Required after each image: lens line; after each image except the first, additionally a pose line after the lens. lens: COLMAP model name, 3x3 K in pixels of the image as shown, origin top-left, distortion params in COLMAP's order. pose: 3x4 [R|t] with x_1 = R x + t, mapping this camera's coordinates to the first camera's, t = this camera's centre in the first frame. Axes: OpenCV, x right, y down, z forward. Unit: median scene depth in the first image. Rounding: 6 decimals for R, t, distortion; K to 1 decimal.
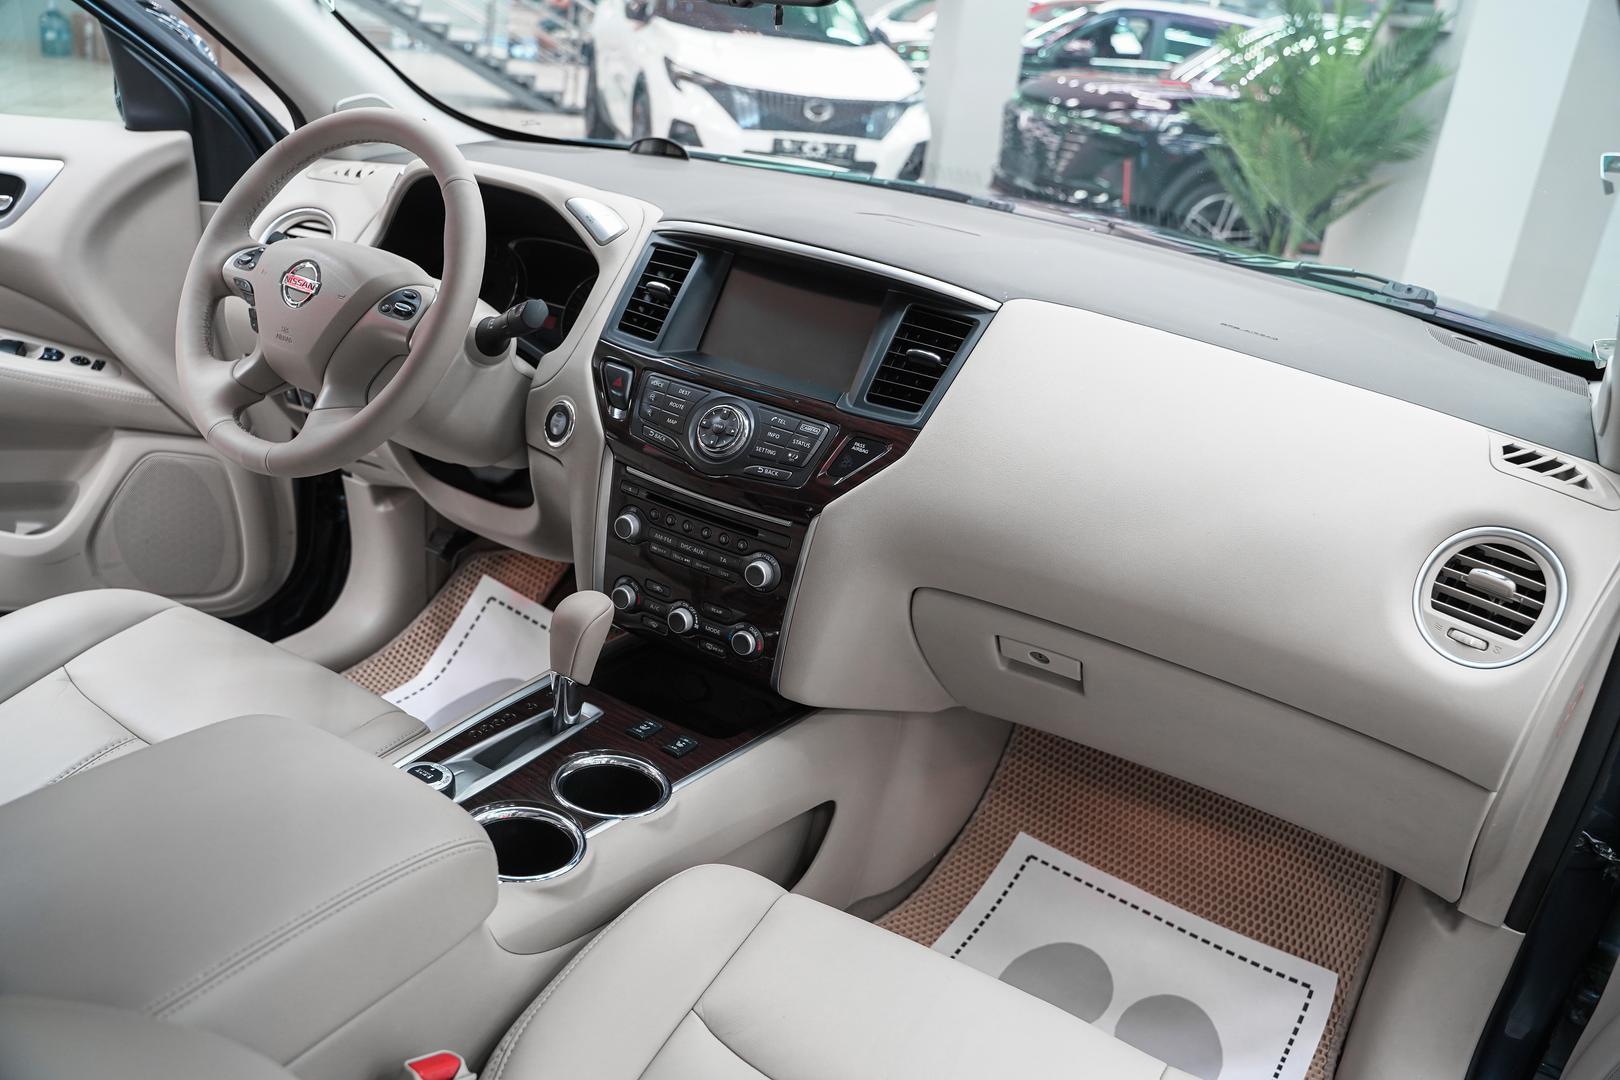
lens RADIAL K [[1303.5, 0, 810.0], [0, 1303.5, 540.0], [0, 0, 1]] dist [-0.122593, 0.102058]
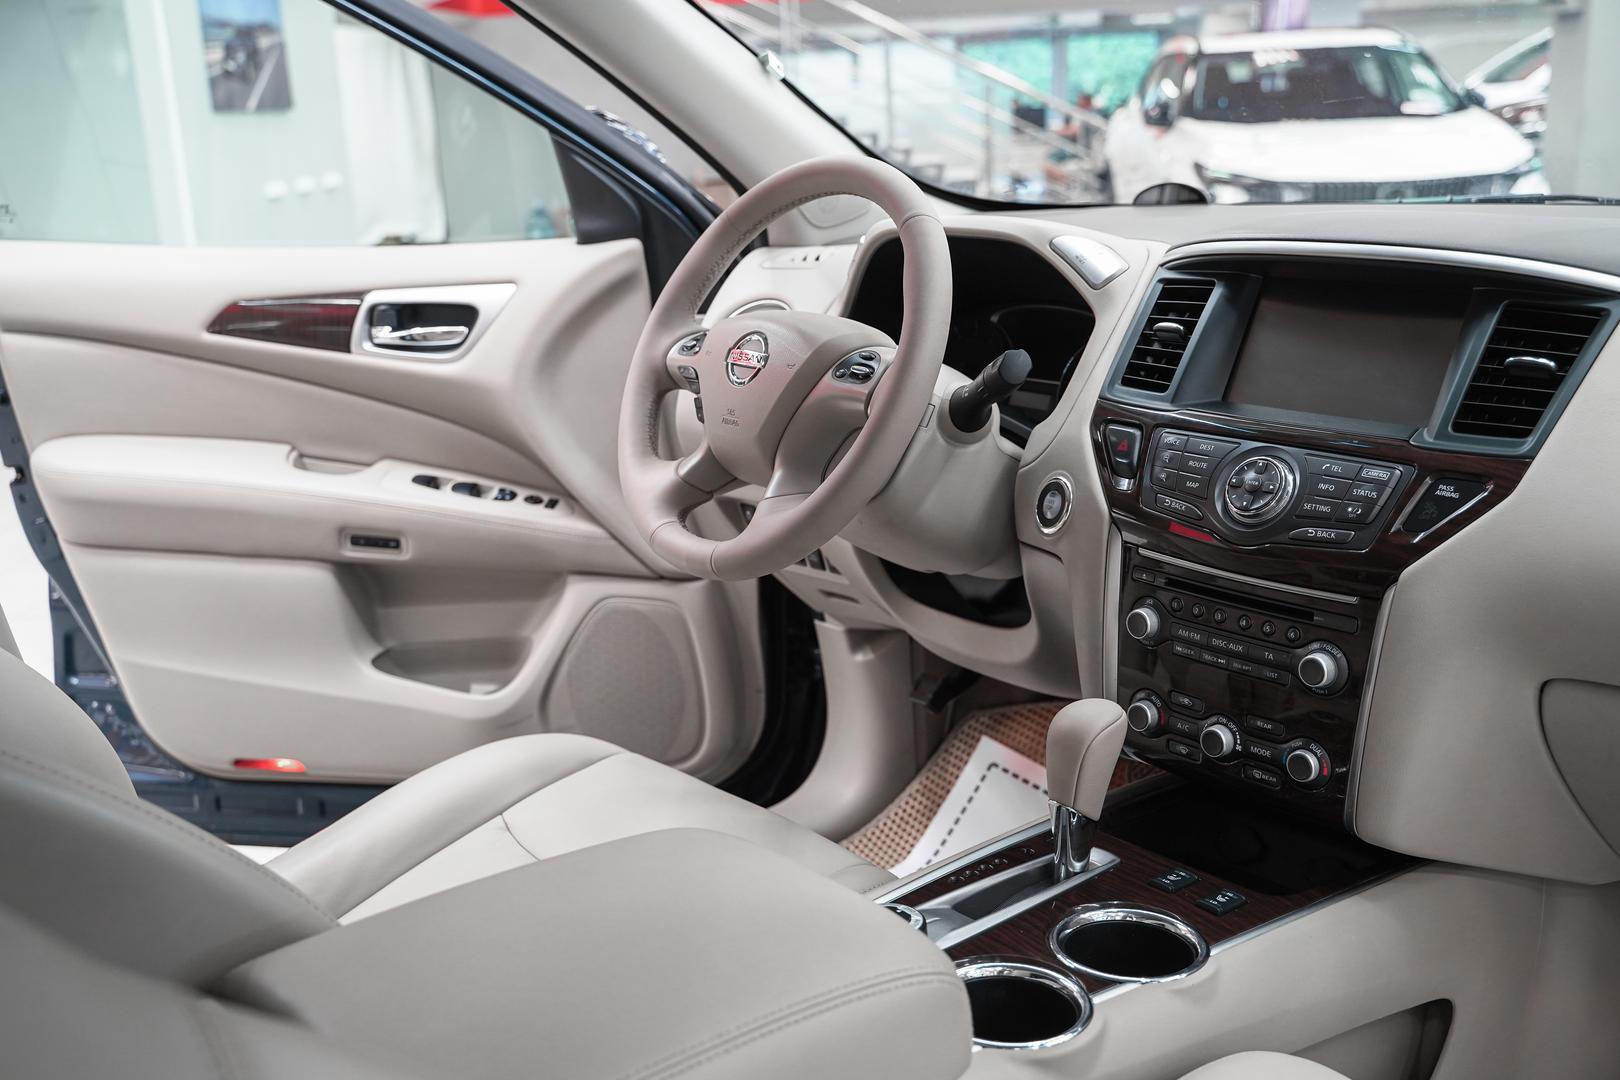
lens RADIAL K [[1582.3, 0, 810.0], [0, 1582.3, 540.0], [0, 0, 1]] dist [-0.040839, 0.029826]
pose [[0.931280, -0.066507, -0.358181, 0.017171], [0.013394, 0.988781, -0.148773, 0.075966], [0.364057, 0.133752, 0.921723, 0.036507]]
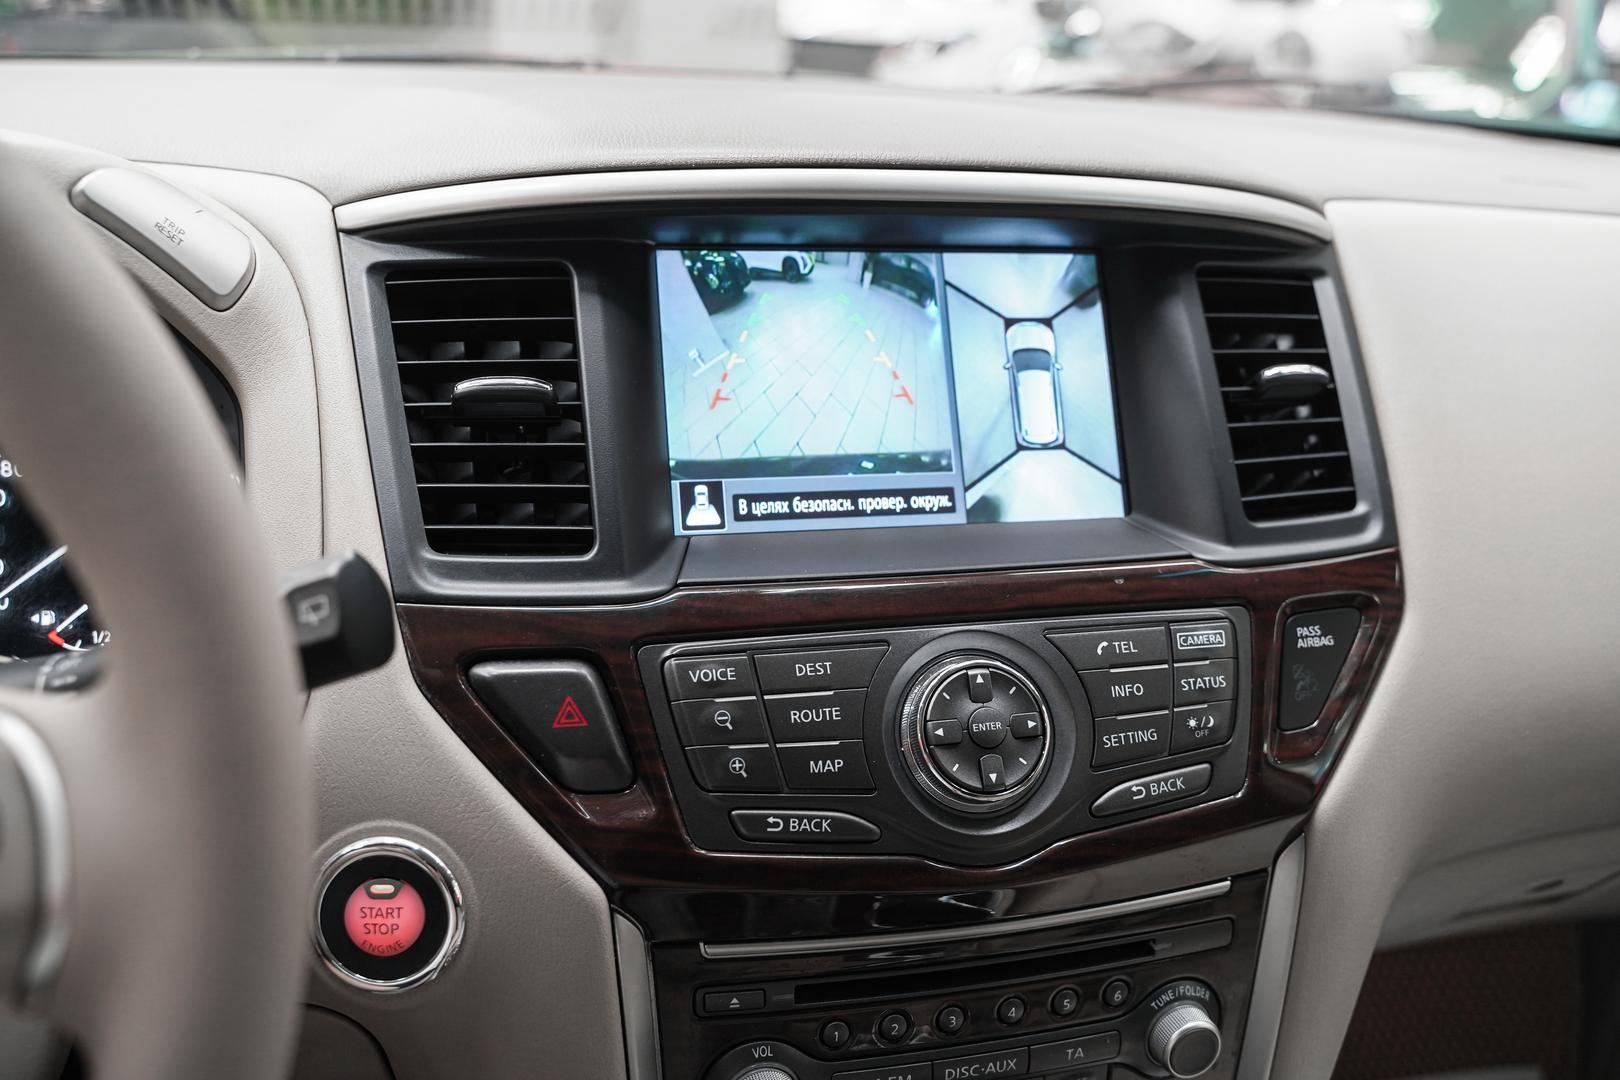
lens RADIAL K [[1529.6, 0, 810.0], [0, 1529.6, 540.0], [0, 0, 1]] dist [-0.058928, -0.004766]
pose [[0.693339, -0.330613, 0.640294, -0.318221], [0.306233, 0.939499, 0.153504, -0.193336], [-0.652306, 0.089648, 0.752636, 0.659788]]
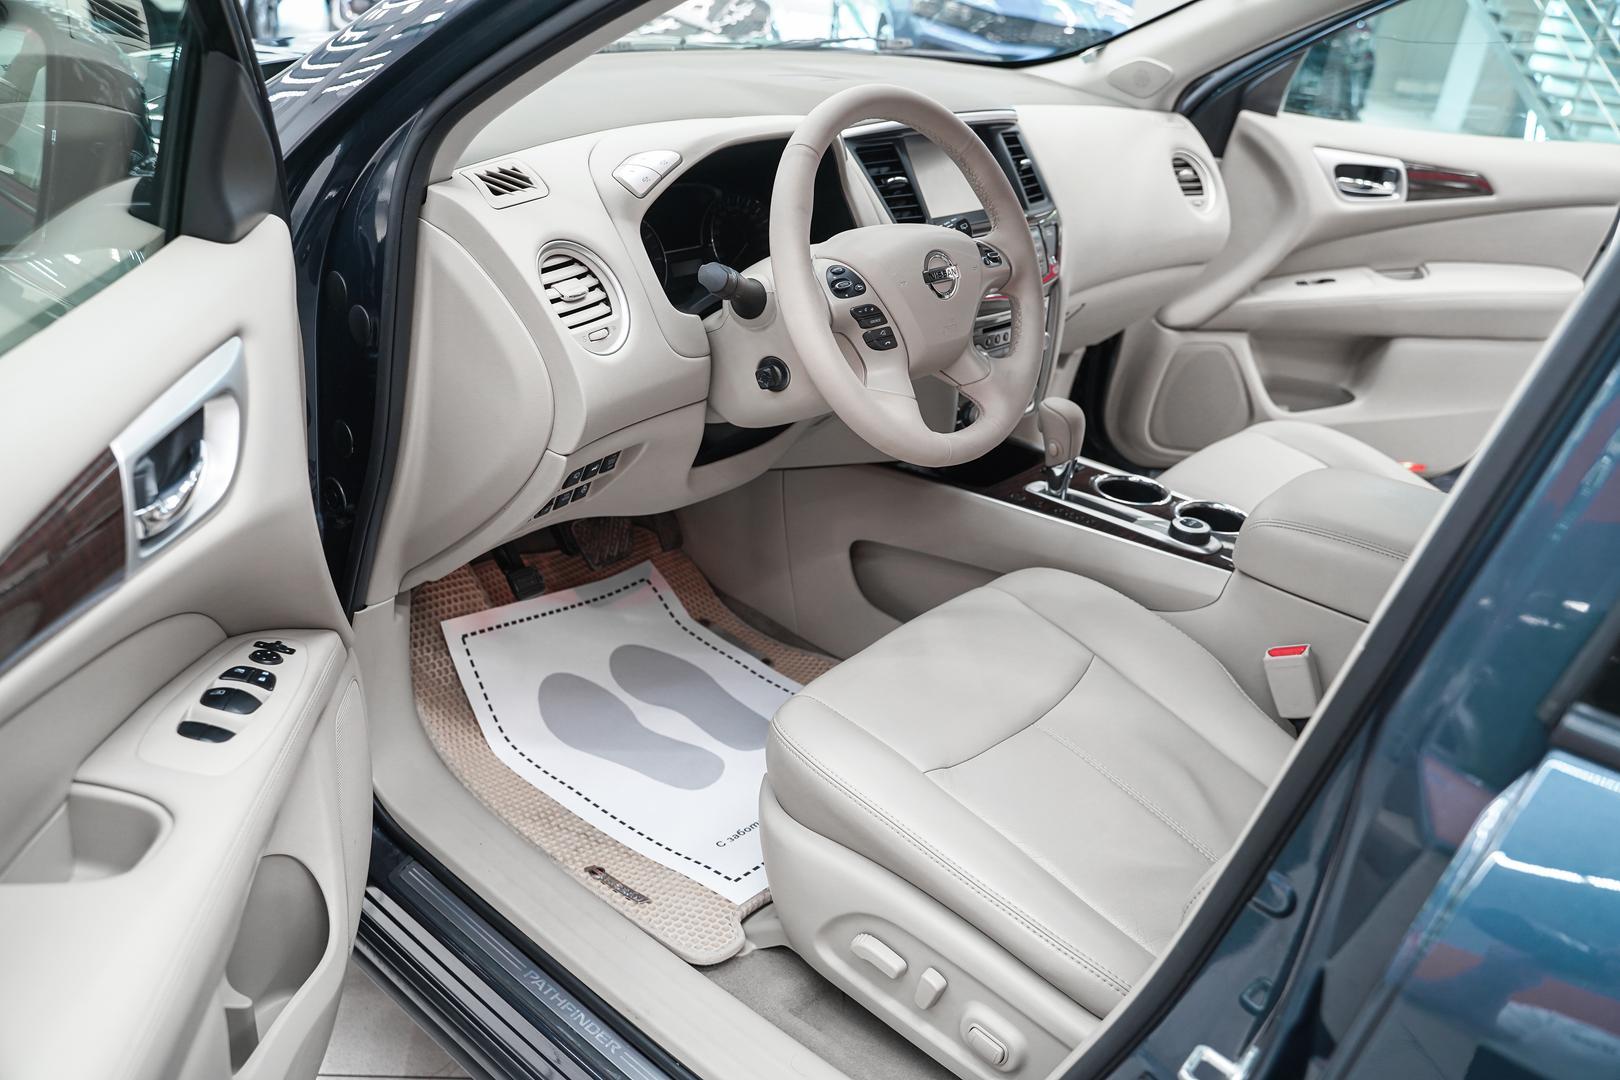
lens RADIAL K [[1303.5, 0, 810.0], [0, 1303.5, 540.0], [0, 0, 1]] dist [-0.122593, 0.102058]
pose [[0.188068, -0.538579, 0.821318, -1.272043], [0.297119, 0.828255, 0.475093, -0.504563], [-0.936136, 0.154679, 0.315791, 0.746175]]
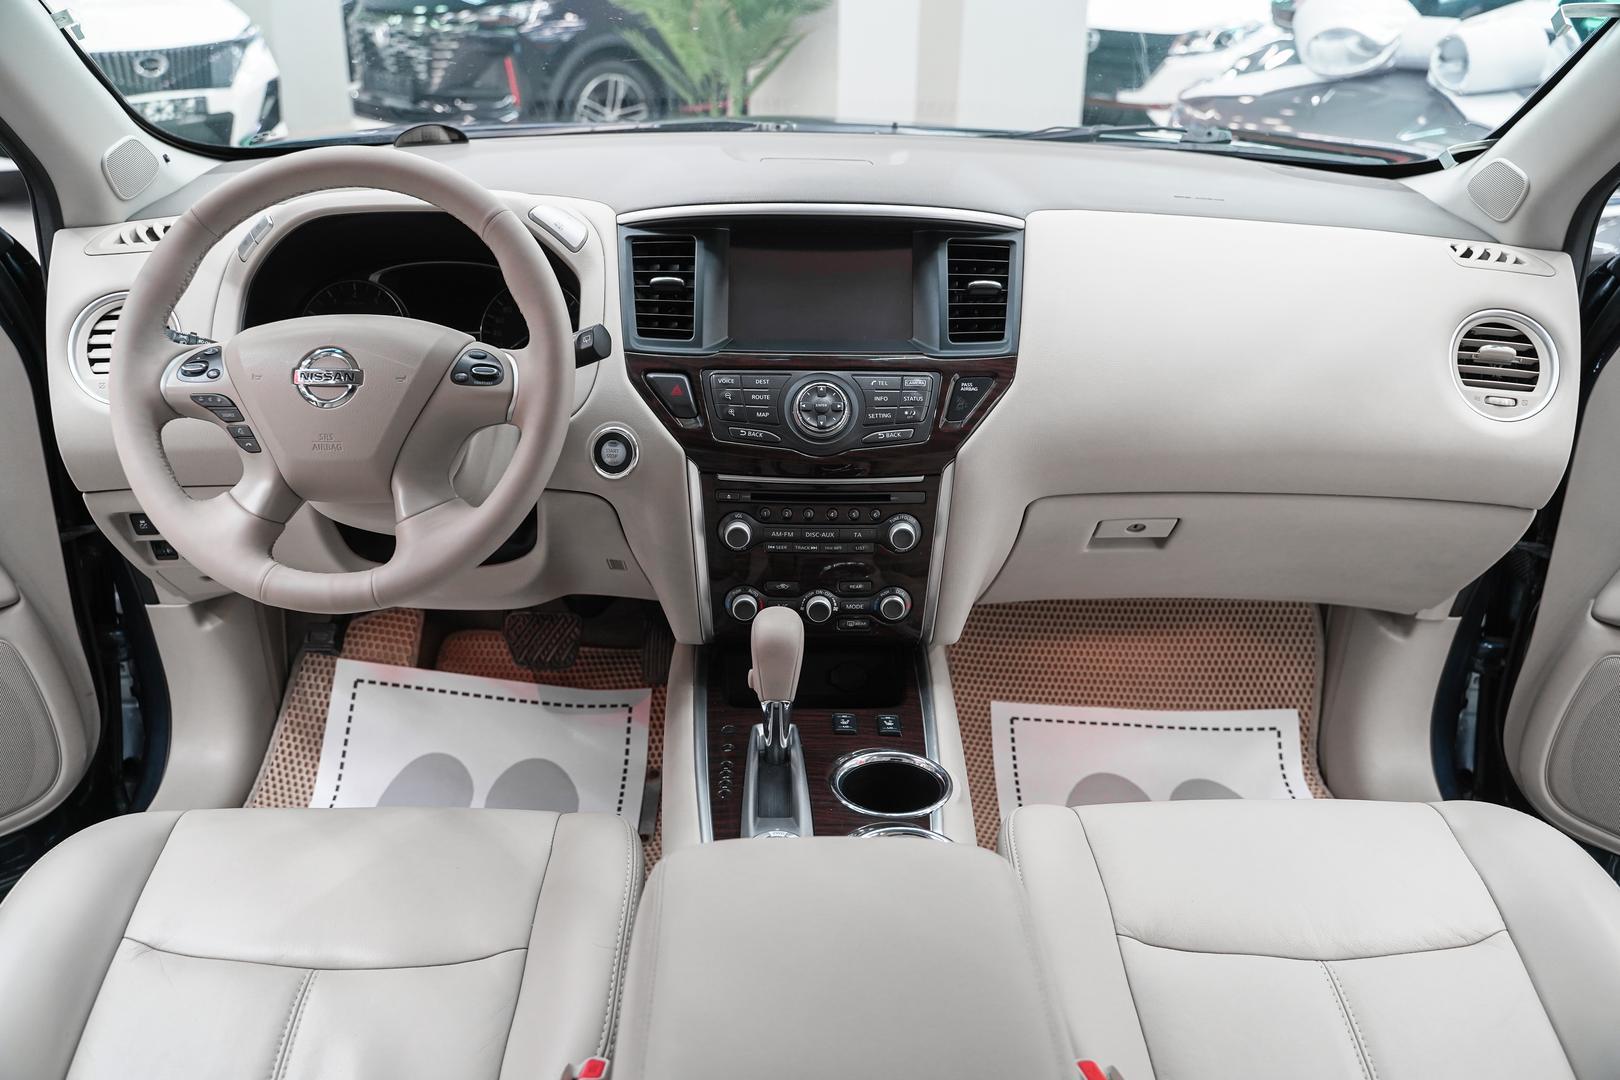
lens RADIAL K [[1321.9, 0, 799.1], [0, 1321.9, 542.4], [0, 0, 1]] dist [-0.118089, 0.092362]
pose [[0.852274, -0.315613, 0.417155, -0.484219], [0.282827, 0.948887, 0.140080, -0.121948], [-0.440044, -0.001404, 0.897975, 0.111445]]
